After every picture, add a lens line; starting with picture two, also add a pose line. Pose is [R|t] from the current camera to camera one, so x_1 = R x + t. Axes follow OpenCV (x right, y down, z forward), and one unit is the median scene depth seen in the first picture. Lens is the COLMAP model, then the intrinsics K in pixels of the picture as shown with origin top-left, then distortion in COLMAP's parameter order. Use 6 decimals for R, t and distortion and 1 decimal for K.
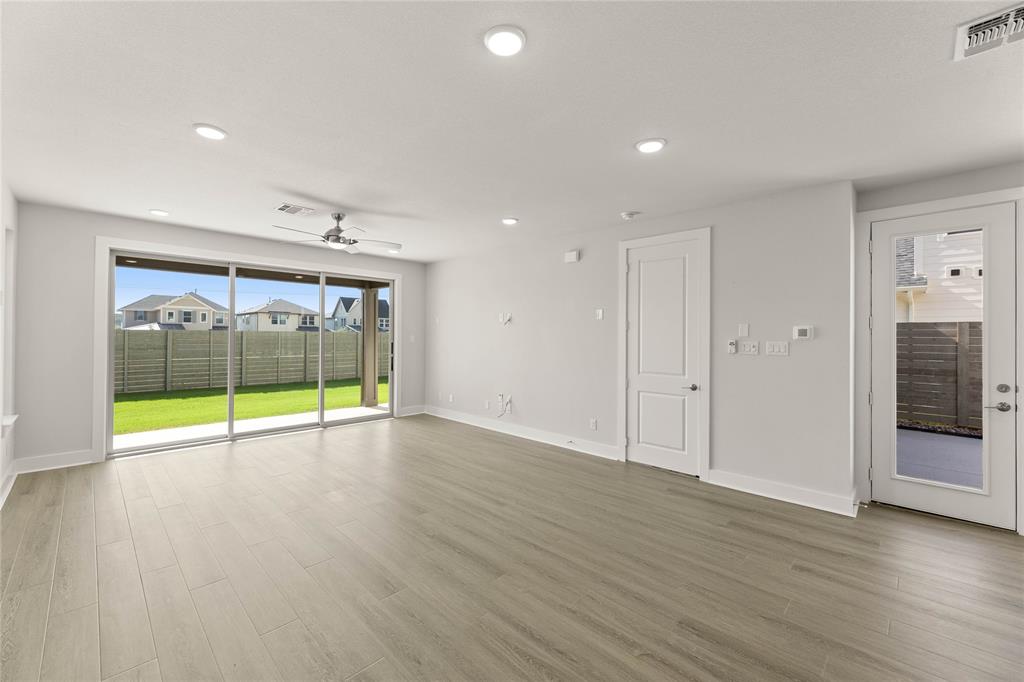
lens RADIAL K [[420.2, 0, 495.9], [0, 420.2, 334.9], [0, 0, 1]] dist [0.001202, 0.000130]
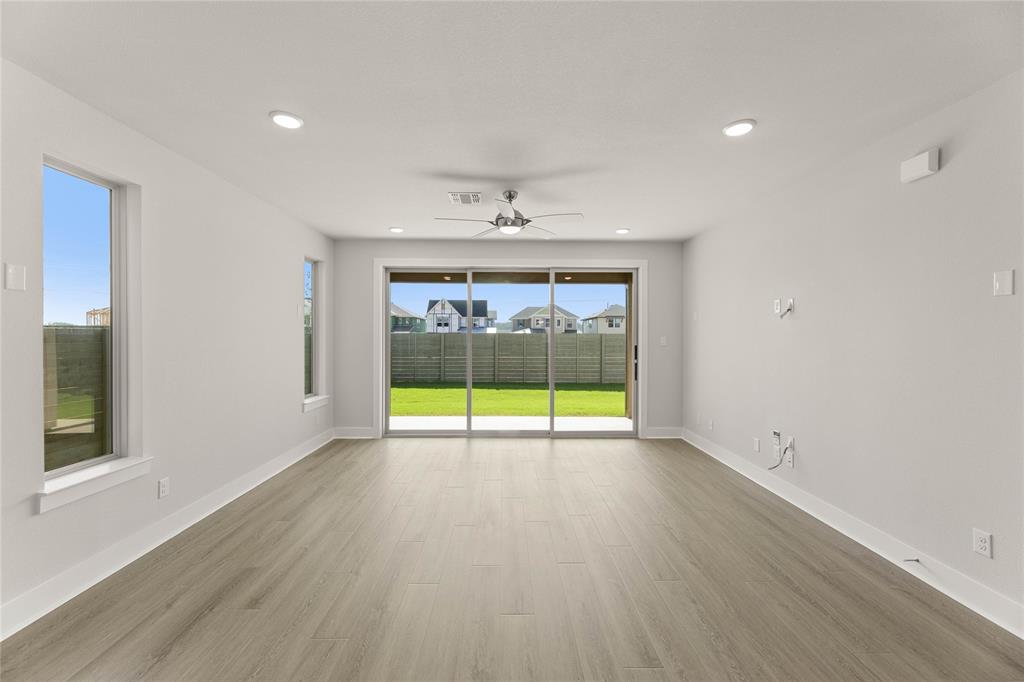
lens RADIAL K [[408.6, 0, 506.3], [0, 408.6, 338.1], [0, 0, 1]] dist [-0.000568, 0.000047]
pose [[0.724515, -0.001423, -0.689257, 0.138087], [0.003297, 0.999994, 0.001401, 0.002658], [0.689251, -0.003287, 0.724515, 0.302870]]
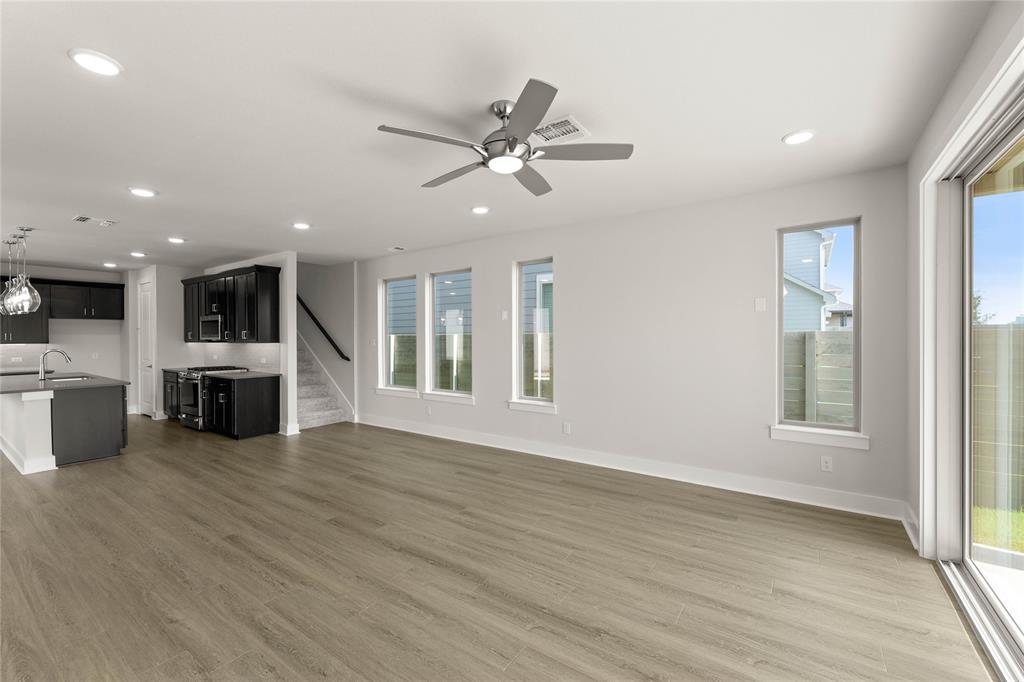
lens RADIAL K [[407.2, 0, 512.8], [0, 407.2, 338.9], [0, 0, 1]] dist [-0.001381, 0.000040]
pose [[-0.975315, 0.000677, -0.220815, -0.211541], [0.000415, 0.999999, 0.001235, 0.002980], [0.220816, 0.001113, -0.975315, 1.129242]]
